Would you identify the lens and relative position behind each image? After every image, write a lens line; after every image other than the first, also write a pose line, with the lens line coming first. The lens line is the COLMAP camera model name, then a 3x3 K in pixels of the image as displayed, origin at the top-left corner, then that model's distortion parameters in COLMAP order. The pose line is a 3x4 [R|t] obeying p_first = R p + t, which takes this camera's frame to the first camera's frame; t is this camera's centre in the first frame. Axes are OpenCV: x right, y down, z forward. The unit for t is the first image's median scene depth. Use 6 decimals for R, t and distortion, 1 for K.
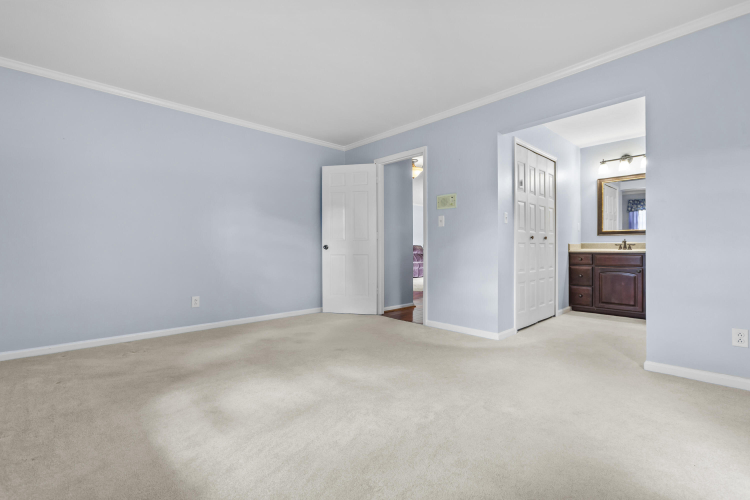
lens RADIAL K [[335.9, 0, 370.9], [0, 335.9, 248.3], [0, 0, 1]] dist [-0.000759, 0.000163]
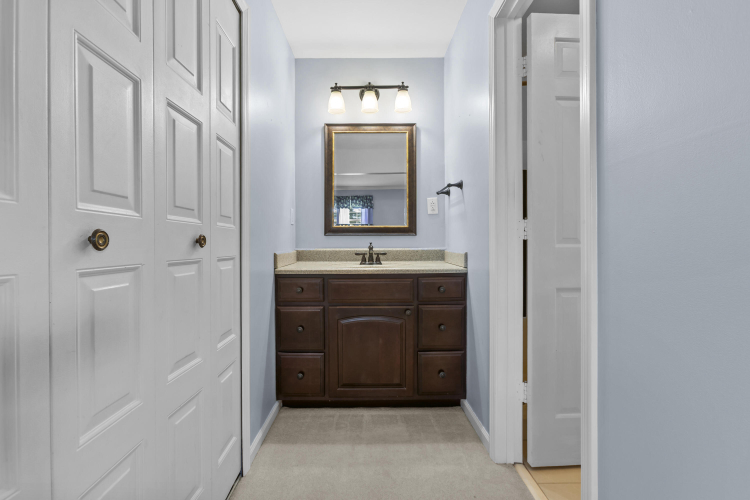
lens RADIAL K [[335.9, 0, 370.9], [0, 335.9, 248.3], [0, 0, 1]] dist [-0.000759, 0.000163]
pose [[0.679657, -0.007424, 0.733492, 0.369624], [0.000828, 0.999956, 0.009354, -0.024502], [-0.733529, -0.005750, 0.679633, 0.639191]]
